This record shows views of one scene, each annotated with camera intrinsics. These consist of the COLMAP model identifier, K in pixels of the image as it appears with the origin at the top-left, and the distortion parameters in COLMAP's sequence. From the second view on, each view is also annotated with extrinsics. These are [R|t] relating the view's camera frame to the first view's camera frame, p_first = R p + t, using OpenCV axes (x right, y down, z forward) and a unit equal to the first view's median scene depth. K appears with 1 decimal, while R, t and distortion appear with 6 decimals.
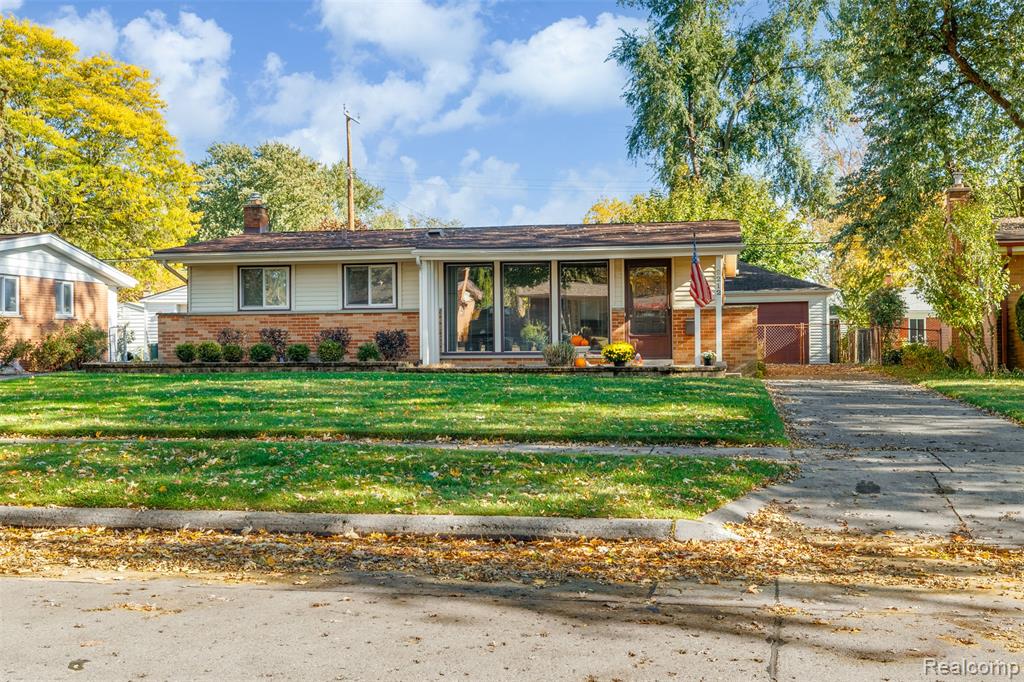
lens RADIAL K [[1076.5, 0, 512.0], [0, 1076.5, 341.0], [0, 0, 1]] dist [0.011681, 0.011567]
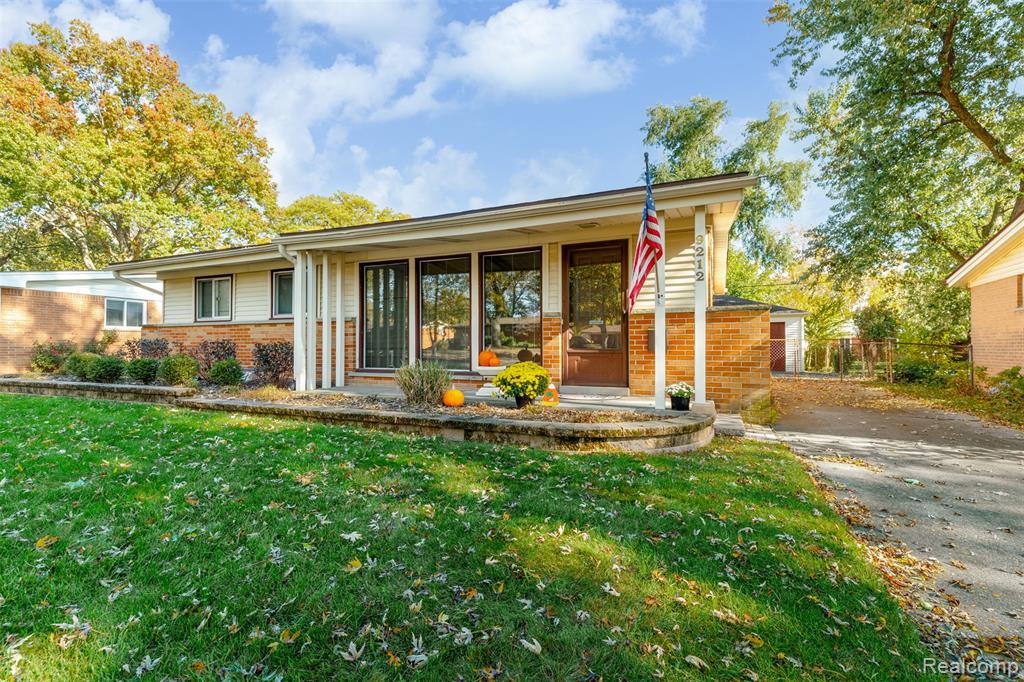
lens RADIAL K [[455.0, 0, 512.0], [0, 455.0, 341.0], [0, 0, 1]] dist [0.013305, 0.000102]
pose [[0.975413, 0.005110, -0.220326, 0.090005], [-0.008582, 0.999854, -0.014805, -0.004690], [0.220218, 0.016332, 0.975314, 0.451998]]
